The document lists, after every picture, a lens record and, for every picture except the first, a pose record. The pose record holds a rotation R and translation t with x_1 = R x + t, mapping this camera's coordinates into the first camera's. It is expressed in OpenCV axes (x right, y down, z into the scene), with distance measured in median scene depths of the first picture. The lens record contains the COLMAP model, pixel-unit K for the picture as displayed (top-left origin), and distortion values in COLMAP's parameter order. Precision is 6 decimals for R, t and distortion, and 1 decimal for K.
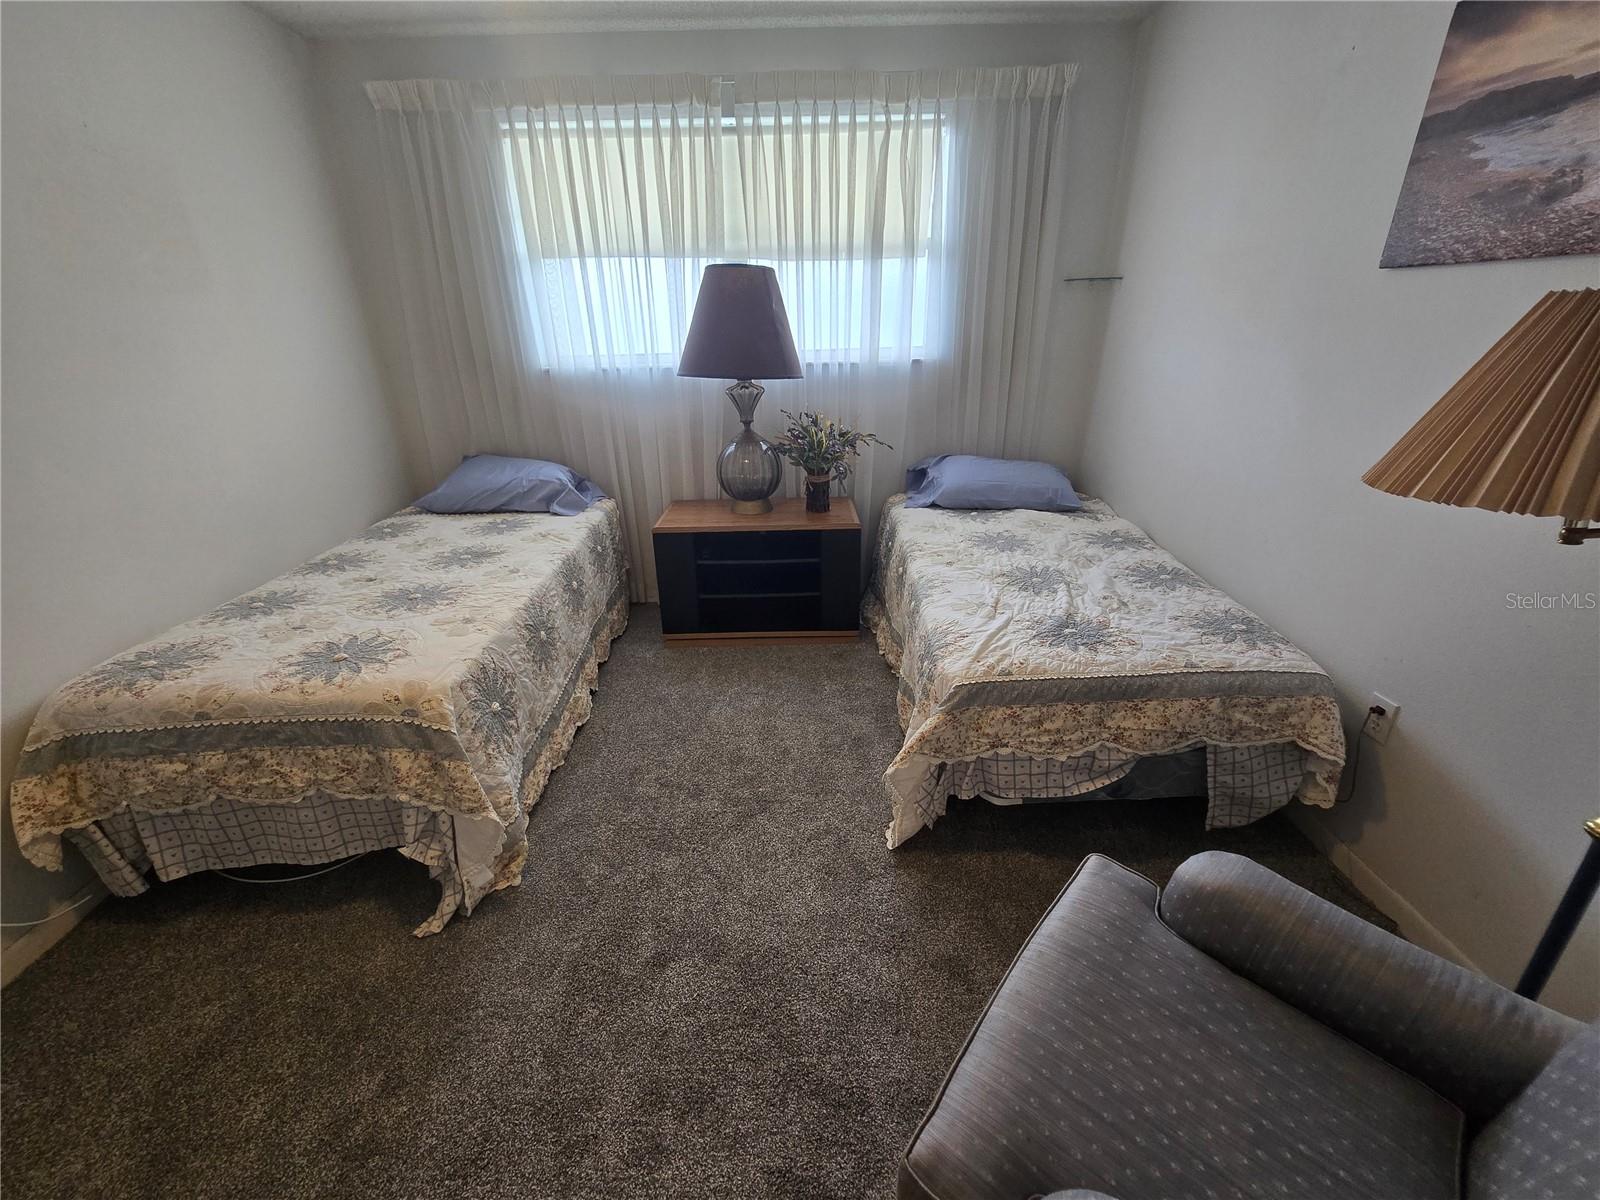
lens RADIAL K [[638.4, 0, 789.8], [0, 638.4, 606.5], [0, 0, 1]] dist [-0.009920, 0.000819]
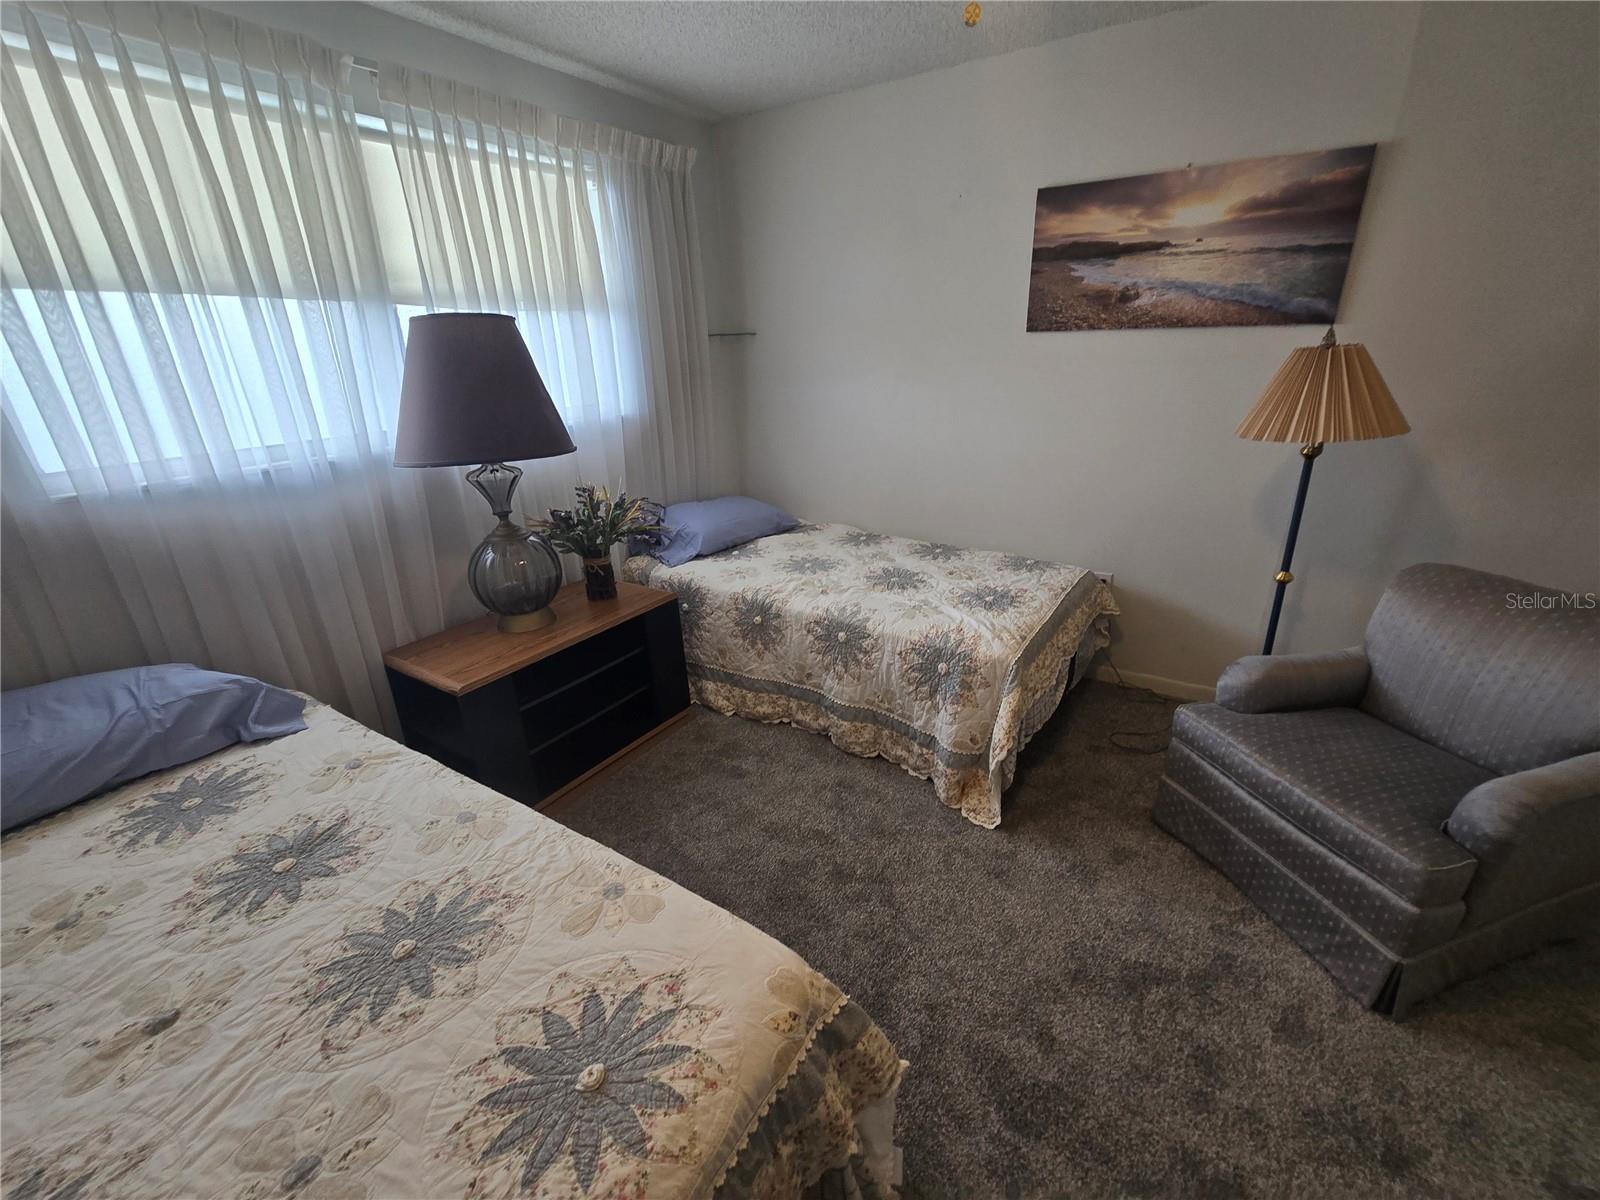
lens RADIAL K [[656.0, 0, 800.0], [0, 656.0, 600.0], [0, 0, 1]] dist [-0.009161, 0.001946]
pose [[0.569154, -0.303413, 0.764202, -0.802350], [0.364869, 0.926102, 0.095950, -0.227808], [-0.736841, 0.224223, 0.637800, 0.428610]]
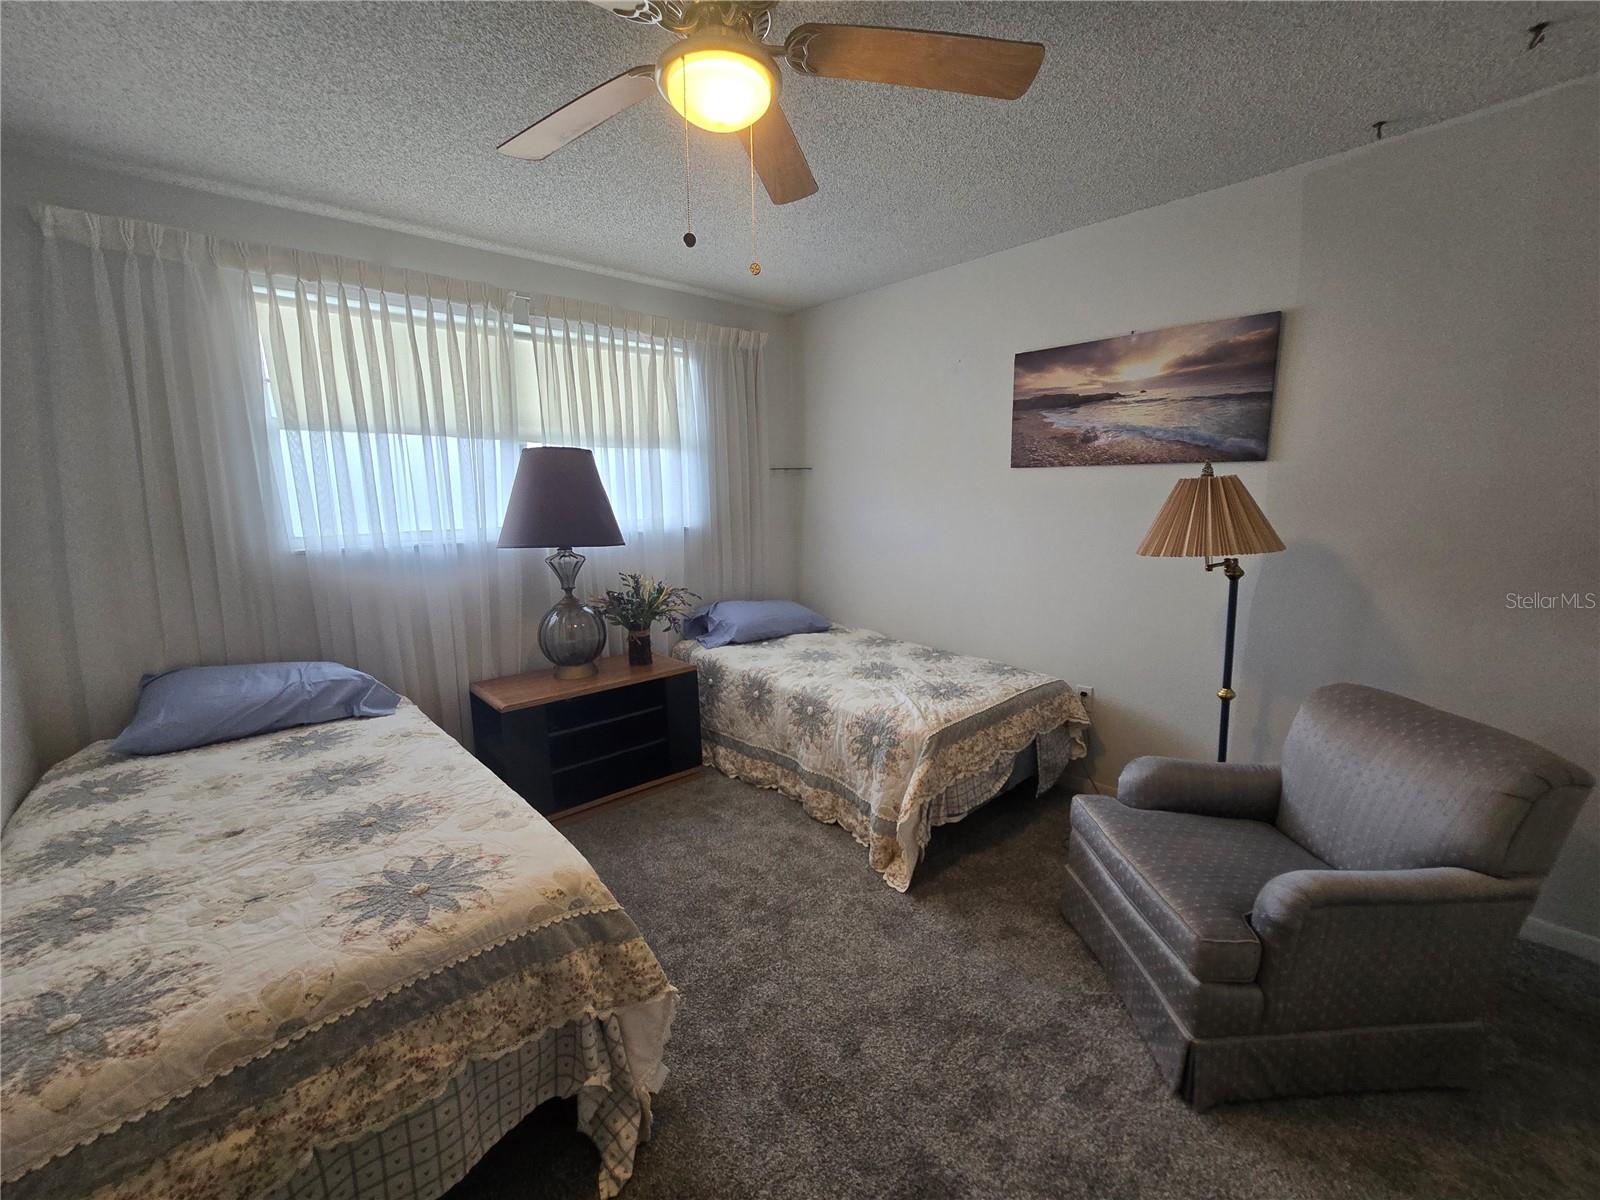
lens RADIAL K [[645.9, 0, 792.6], [0, 645.9, 614.9], [0, 0, 1]] dist [-0.008084, 0.000514]
pose [[0.762089, -0.115726, 0.637046, -0.741430], [0.269814, 0.951159, -0.149988, 0.001973], [-0.588574, 0.286188, 0.756093, 0.034793]]
